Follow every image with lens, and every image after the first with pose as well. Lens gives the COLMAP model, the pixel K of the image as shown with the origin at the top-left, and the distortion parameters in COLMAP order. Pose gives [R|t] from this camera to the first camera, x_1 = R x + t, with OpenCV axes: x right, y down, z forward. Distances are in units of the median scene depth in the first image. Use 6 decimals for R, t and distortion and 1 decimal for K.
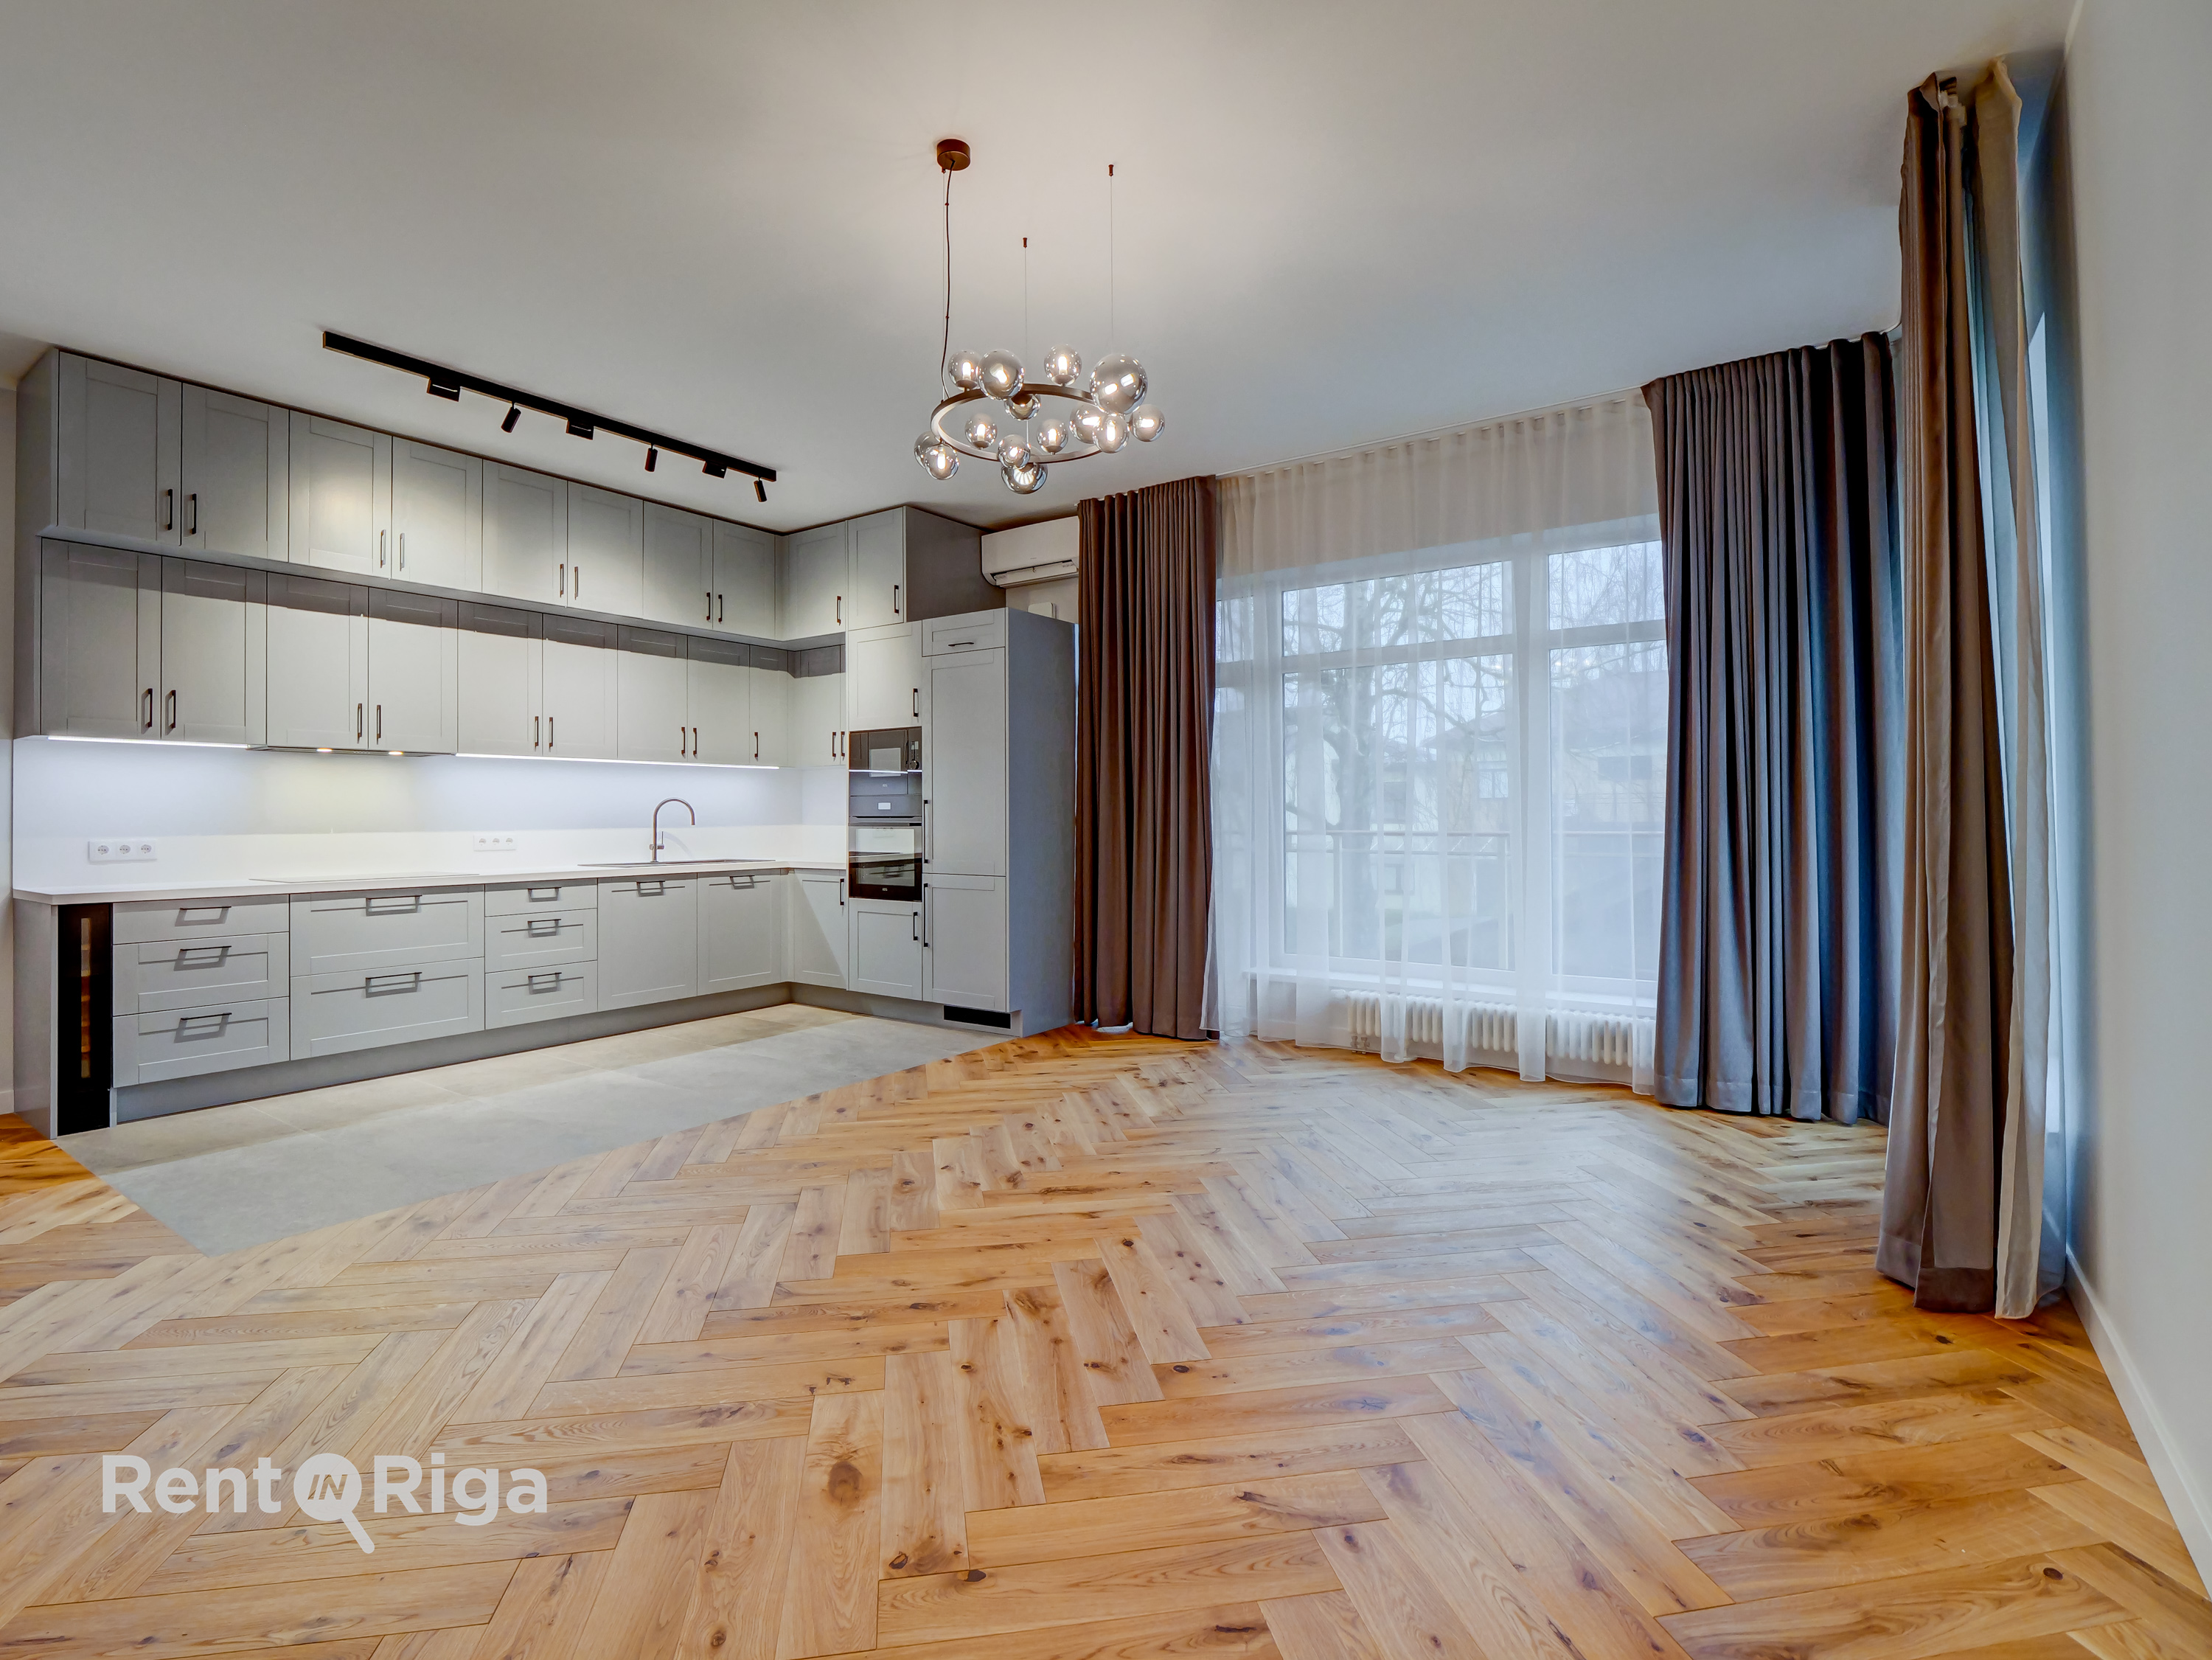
lens RADIAL K [[1088.0, 0, 1088.8], [0, 1088.0, 804.9], [0, 0, 1]] dist [-0.011400, -0.000392]
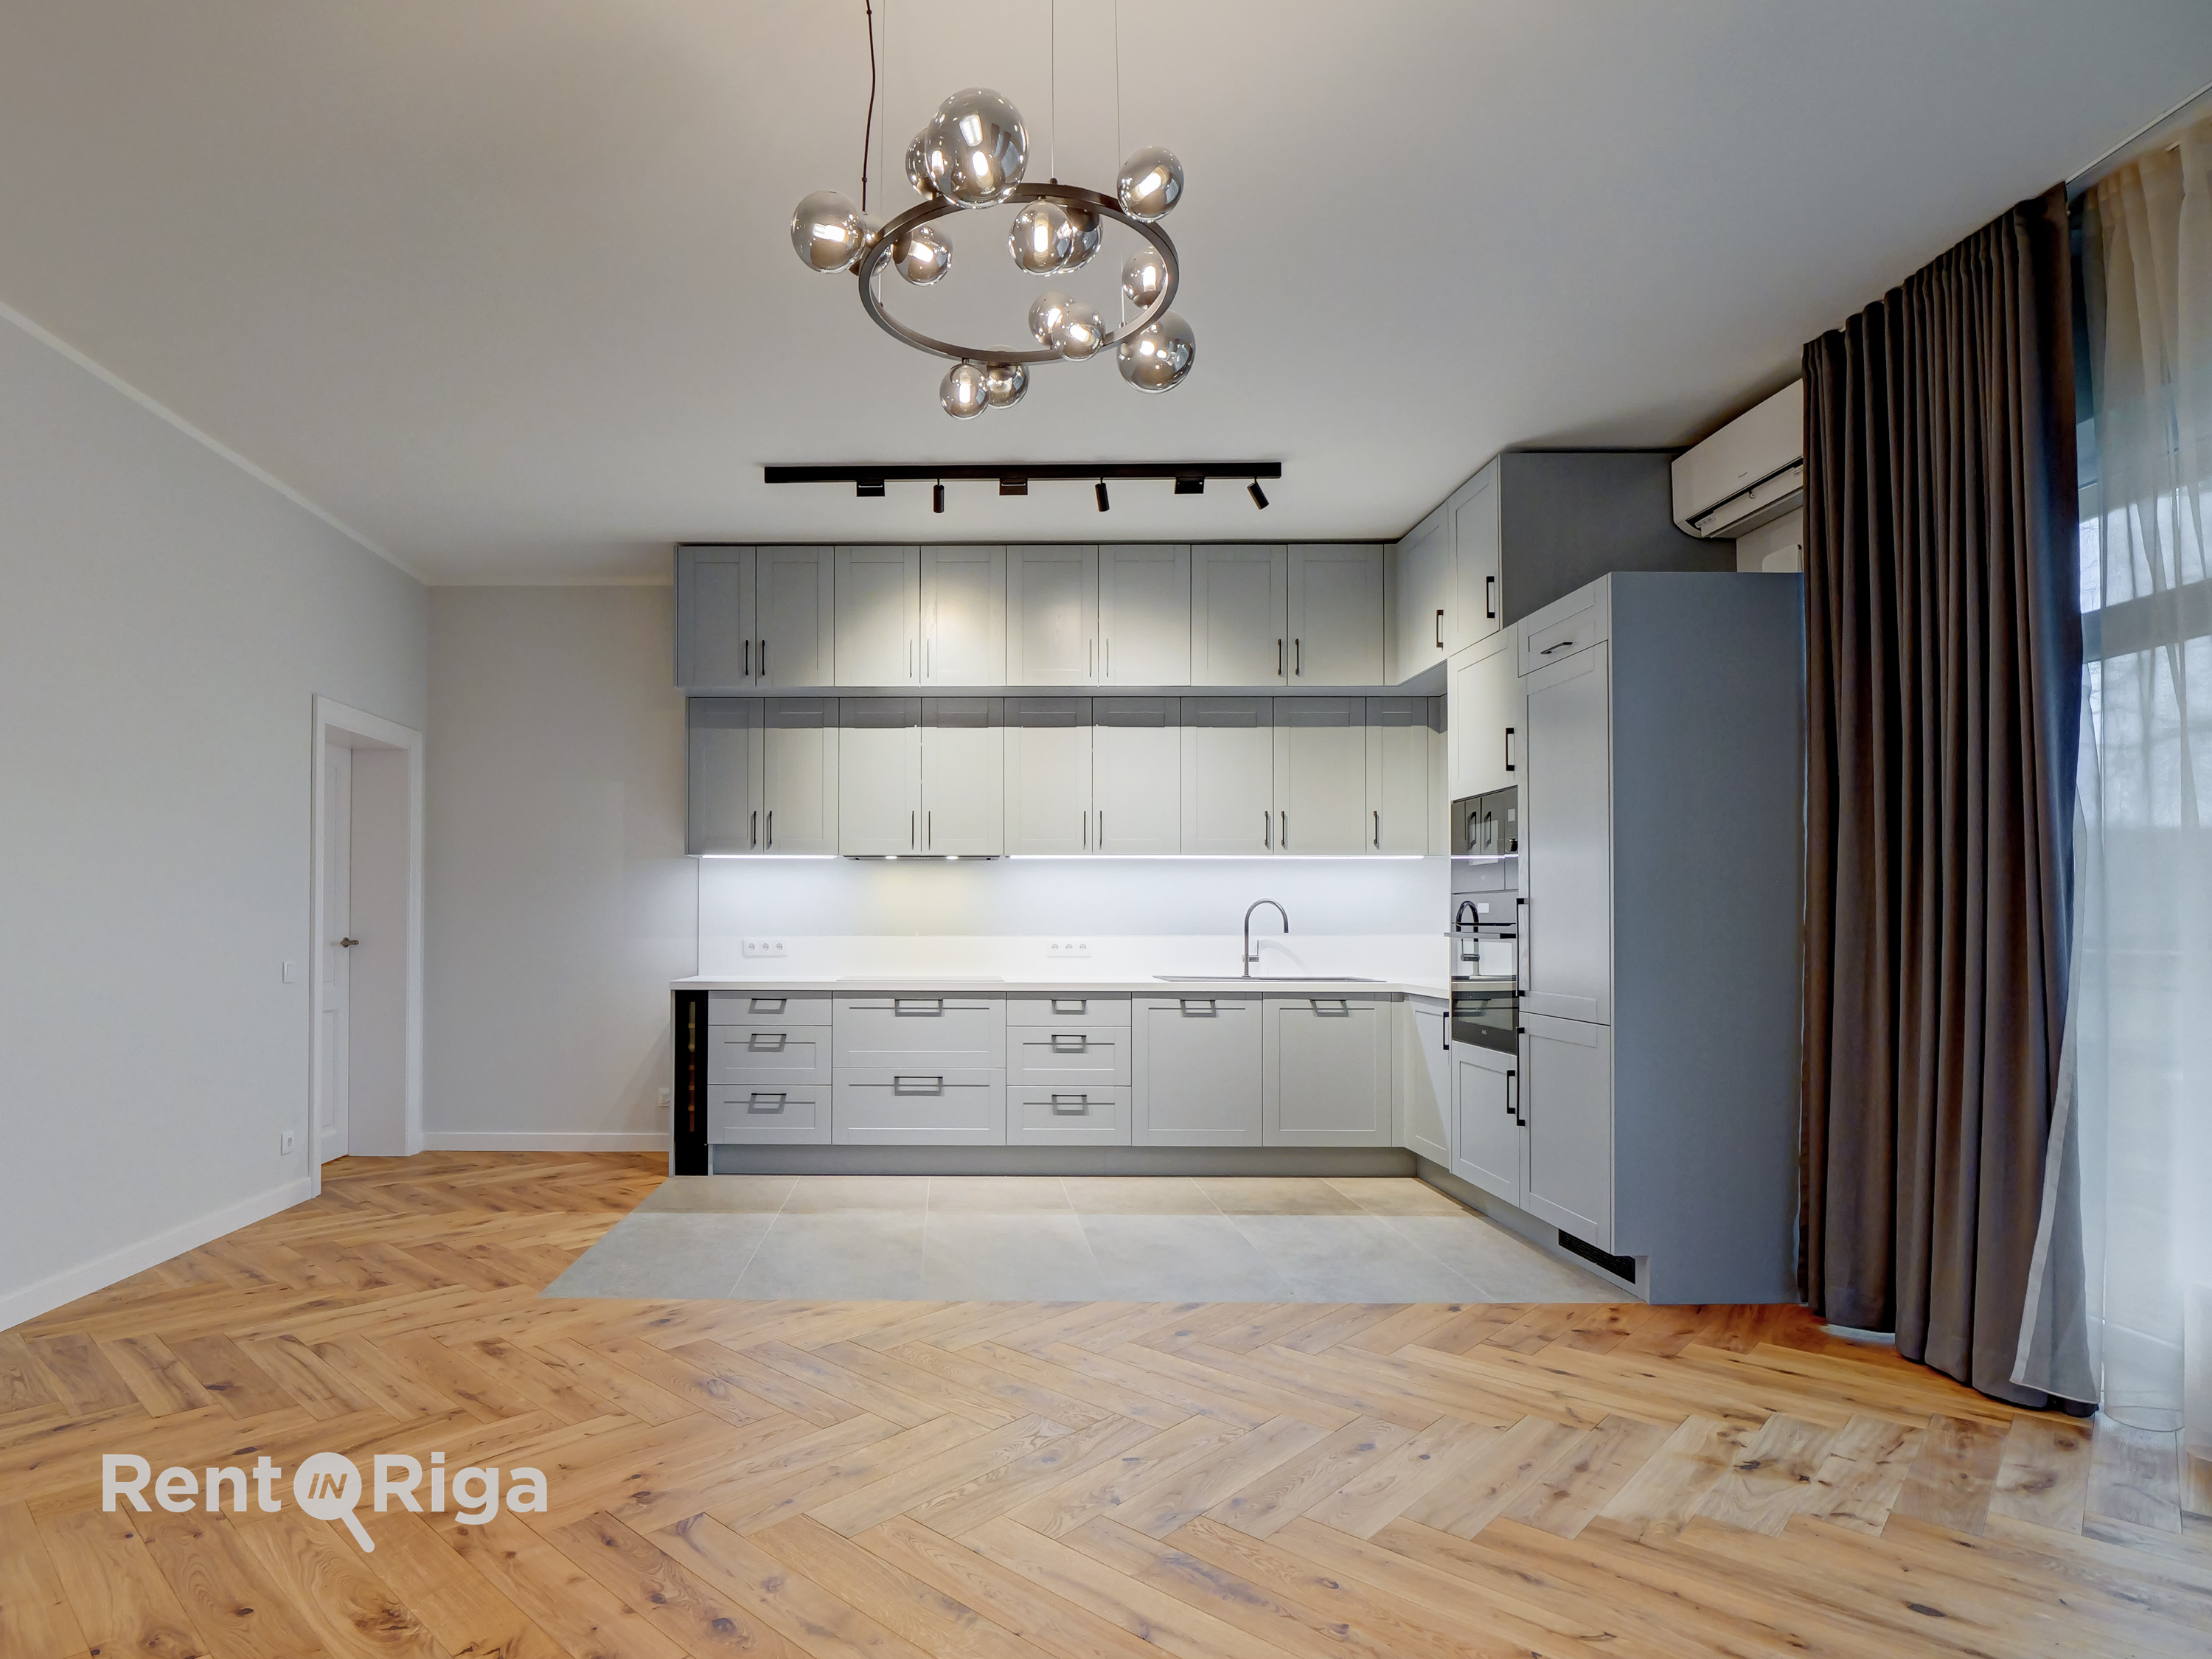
lens RADIAL K [[1213.0, 0, 1105.0], [0, 1213.0, 897.5], [0, 0, 1]] dist [0.000963, -0.017888]
pose [[0.561315, -0.010008, -0.827542, 0.352357], [0.003500, 0.999947, -0.009719, 0.001063], [0.827595, 0.002559, 0.561320, 0.450410]]
